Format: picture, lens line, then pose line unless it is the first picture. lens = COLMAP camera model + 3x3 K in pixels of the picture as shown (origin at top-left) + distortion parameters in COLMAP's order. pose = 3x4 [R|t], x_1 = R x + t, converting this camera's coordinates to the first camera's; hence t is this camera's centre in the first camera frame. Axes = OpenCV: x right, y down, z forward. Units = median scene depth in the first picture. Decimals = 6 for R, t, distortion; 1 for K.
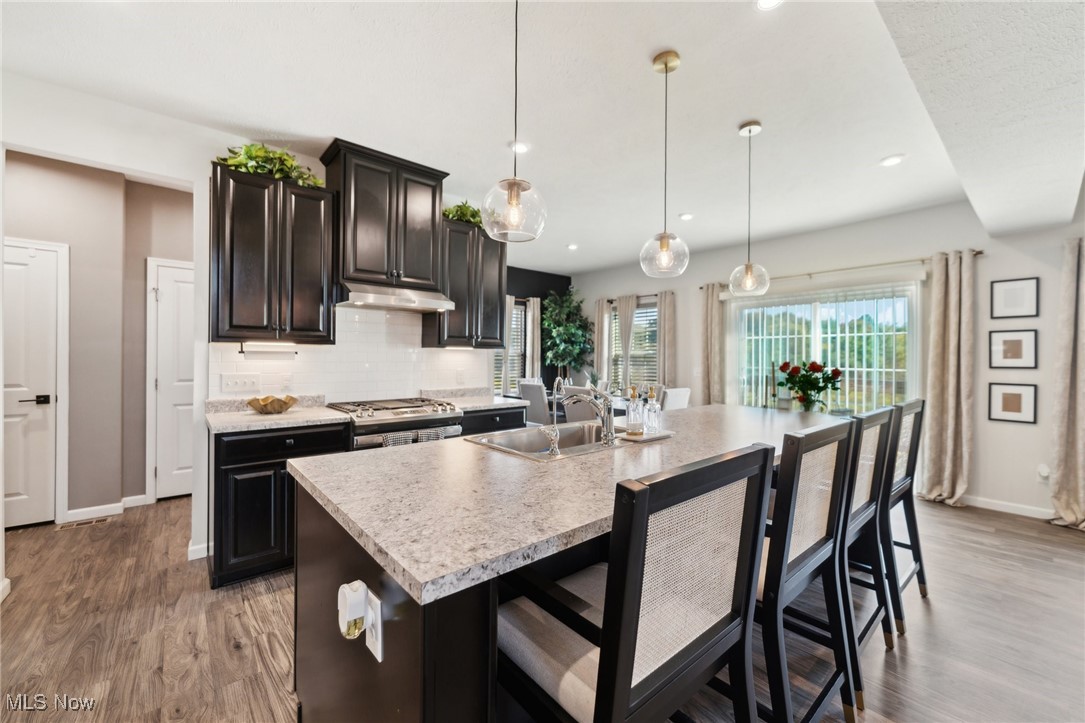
lens RADIAL K [[443.5, 0, 542.5], [0, 443.5, 361.5], [0, 0, 1]] dist [0.013203, -0.000035]
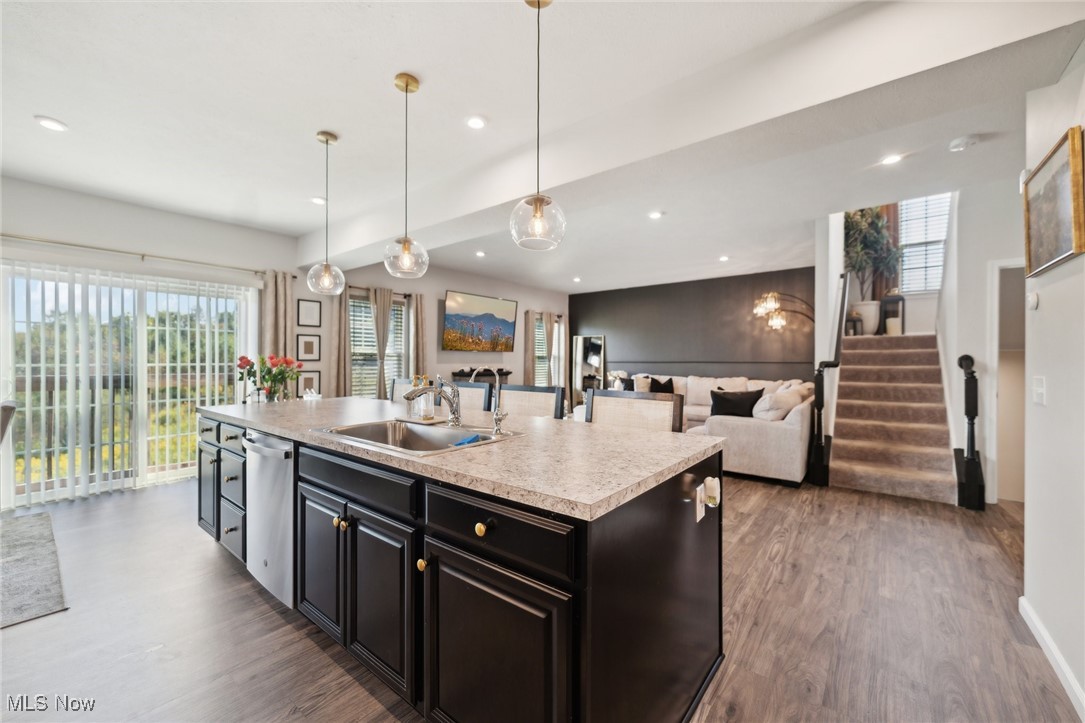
lens RADIAL K [[430.7, 0, 542.5], [0, 430.7, 361.5], [0, 0, 1]] dist [-0.001223, -0.000248]
pose [[-0.210082, -0.013162, 0.977595, -0.807245], [0.001571, 0.999904, 0.013800, -0.001197], [-0.977683, 0.004435, -0.210041, 0.911772]]
